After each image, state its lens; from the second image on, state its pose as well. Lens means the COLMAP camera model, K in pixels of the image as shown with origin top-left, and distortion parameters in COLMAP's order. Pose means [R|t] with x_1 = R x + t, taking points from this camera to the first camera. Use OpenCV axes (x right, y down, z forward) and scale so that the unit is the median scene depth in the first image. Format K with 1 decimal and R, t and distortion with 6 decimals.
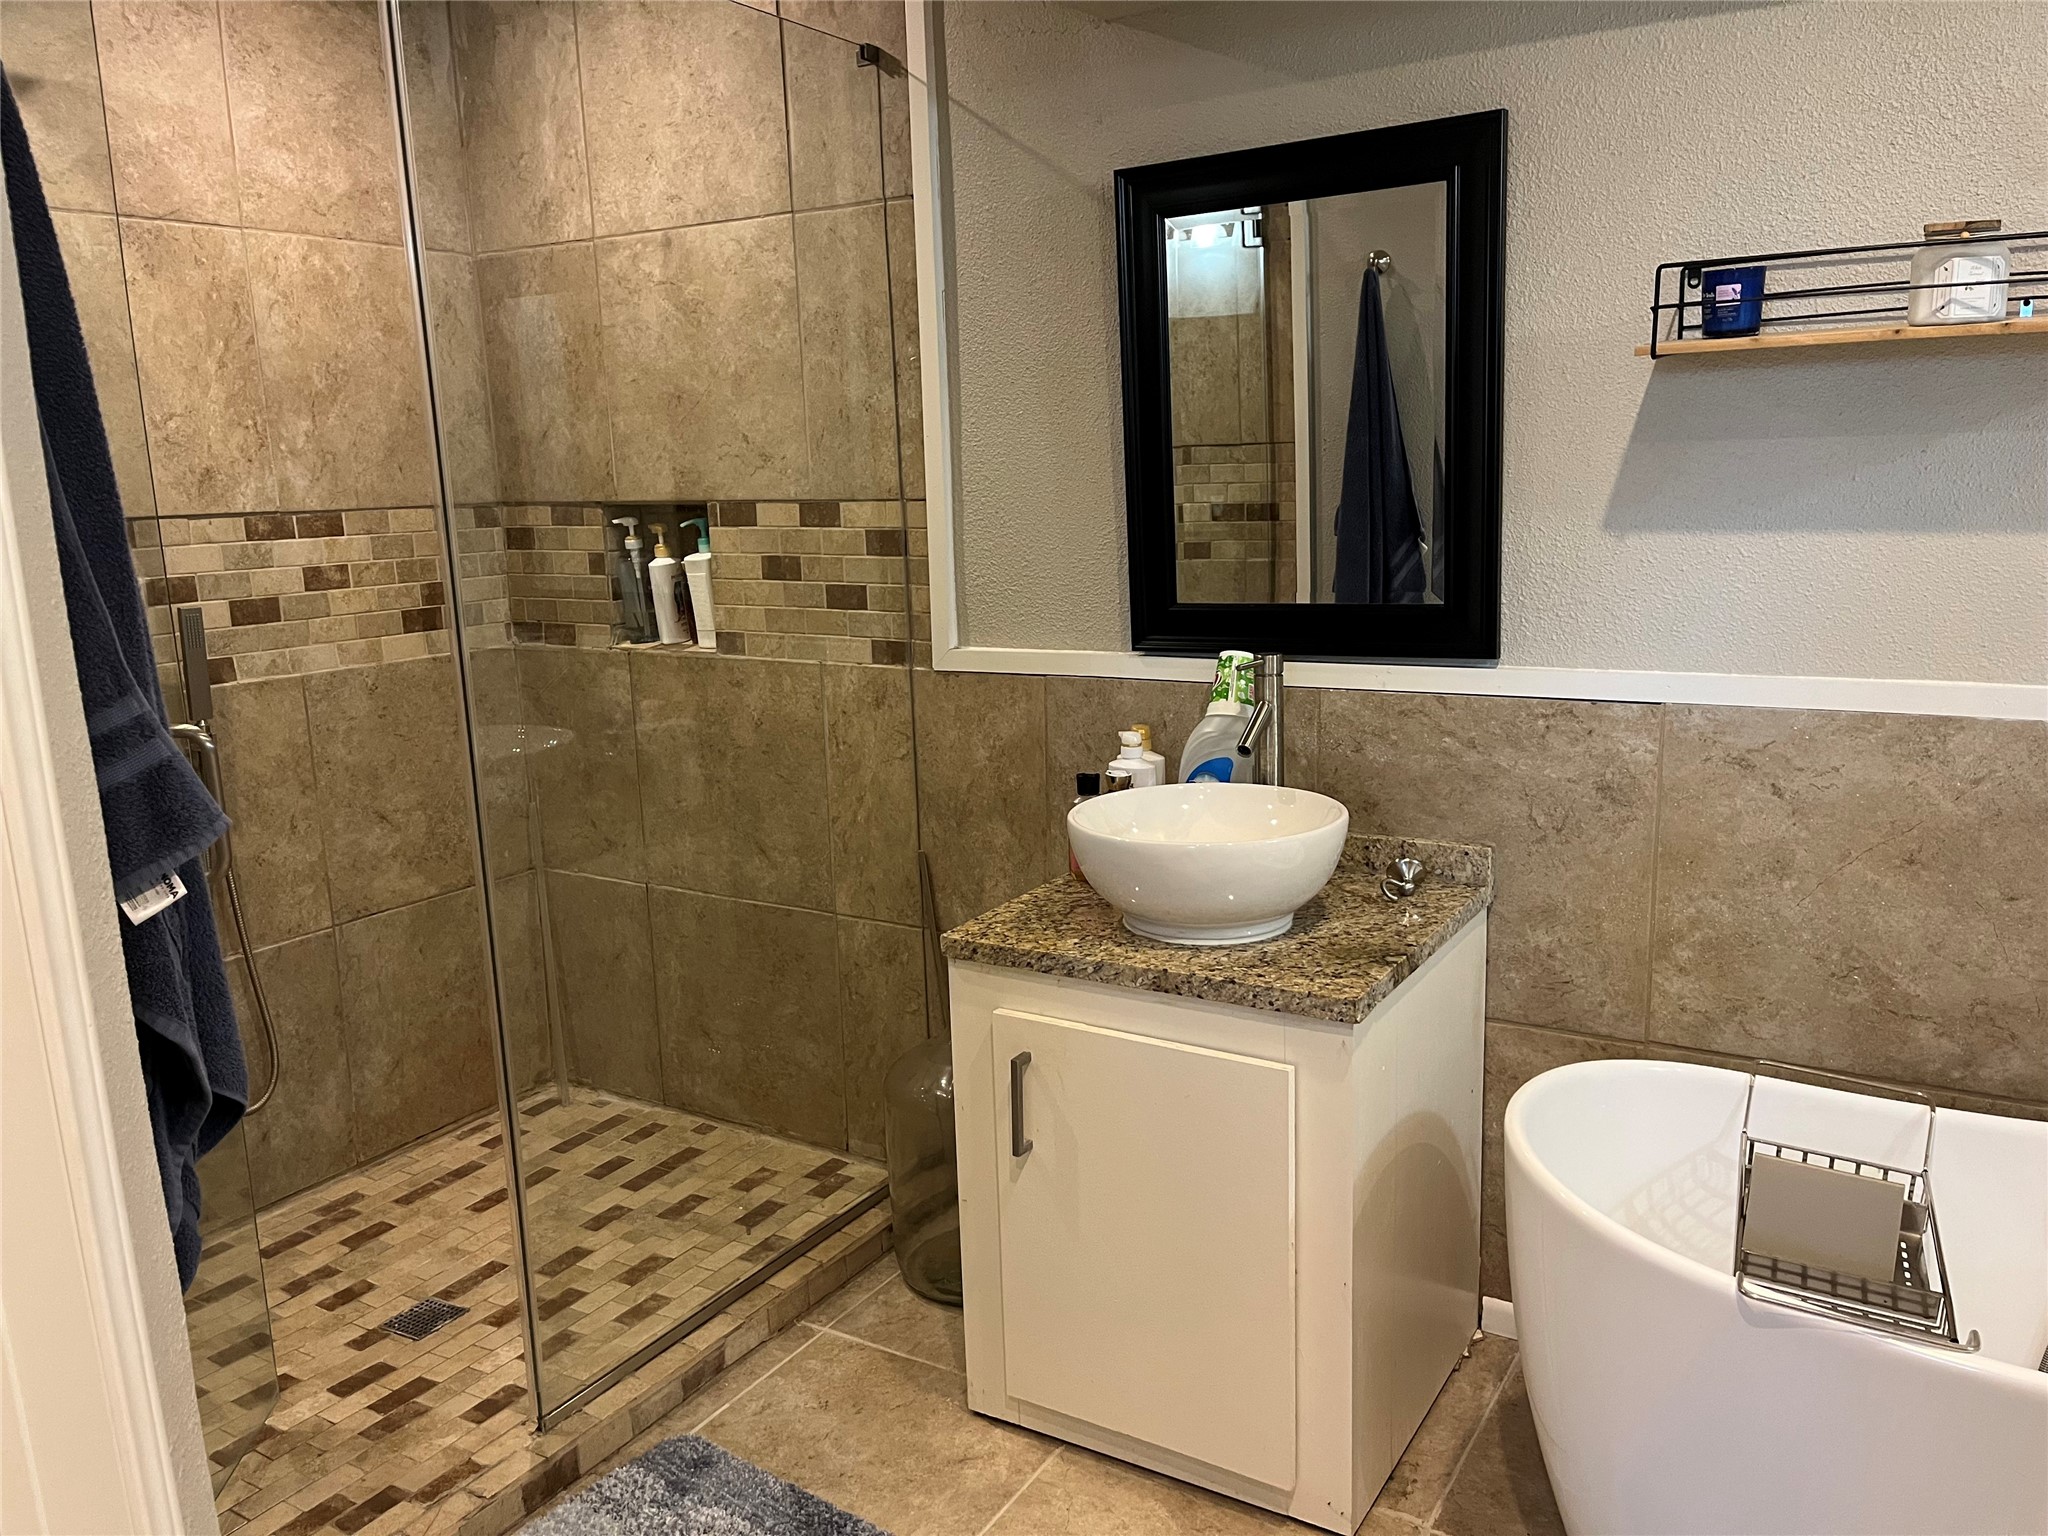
lens RADIAL K [[1543.6, 0, 1026.1], [0, 1543.6, 770.3], [0, 0, 1]] dist [0.015175, -0.003862]
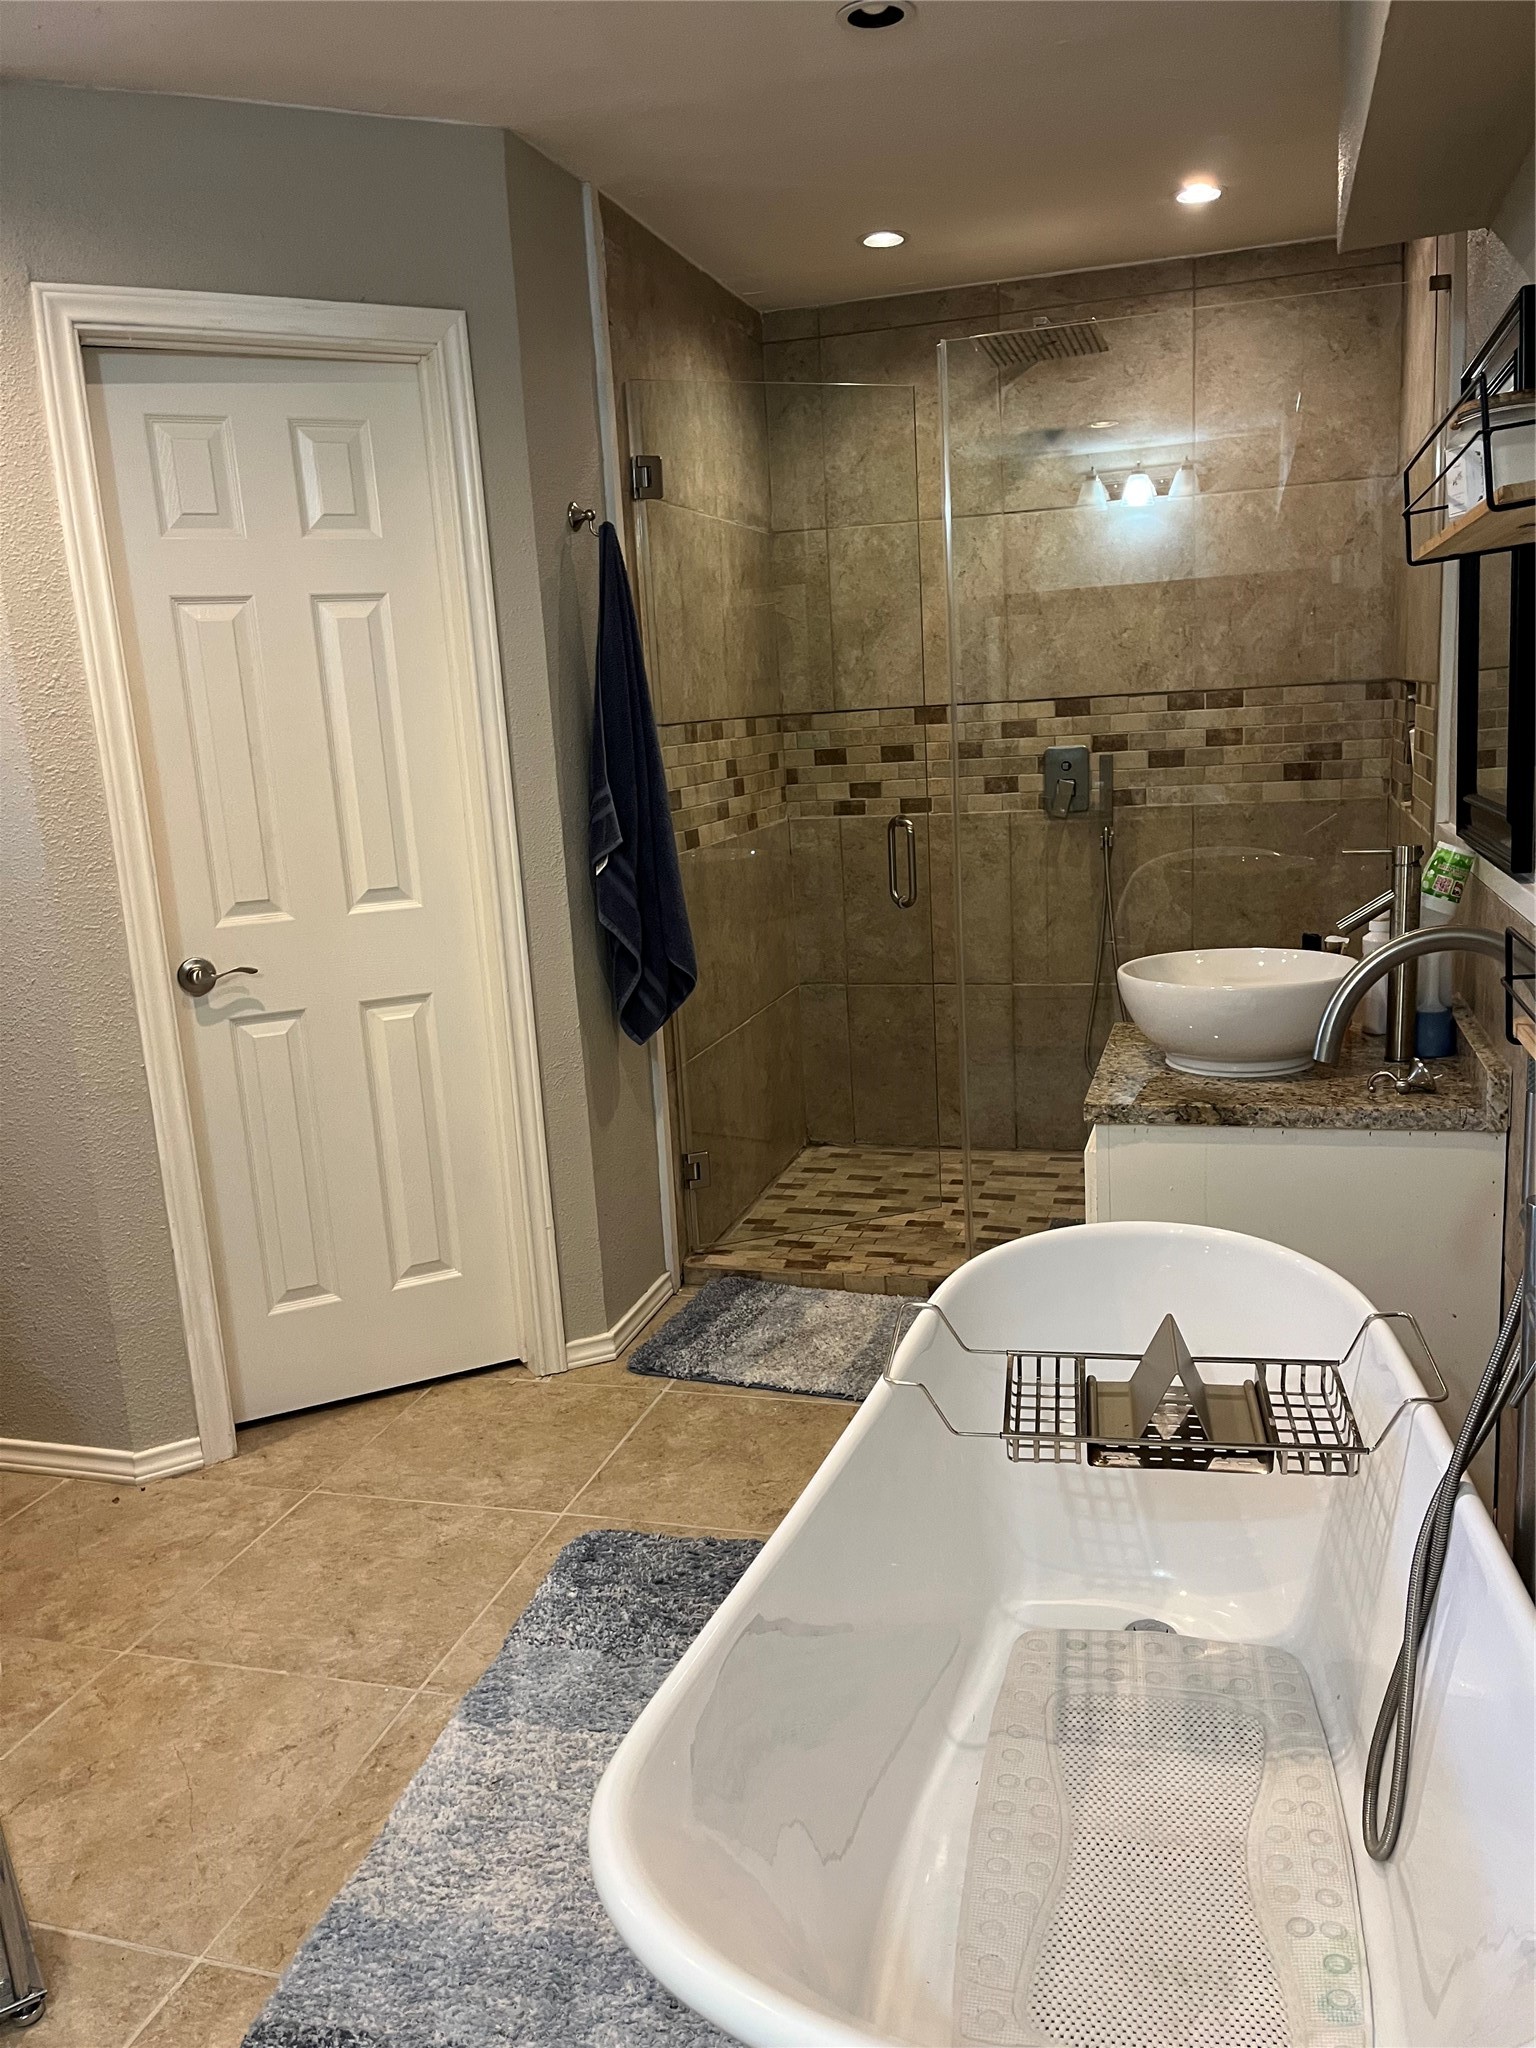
lens RADIAL K [[1543.6, 0, 771.4], [0, 1543.6, 1026.6], [0, 0, 1]] dist [0.015175, -0.003862]
pose [[0.249559, 0.212972, -0.944650, 0.846422], [-0.137197, 0.973451, 0.183221, -0.070667], [0.958591, 0.083879, 0.272152, 0.249728]]
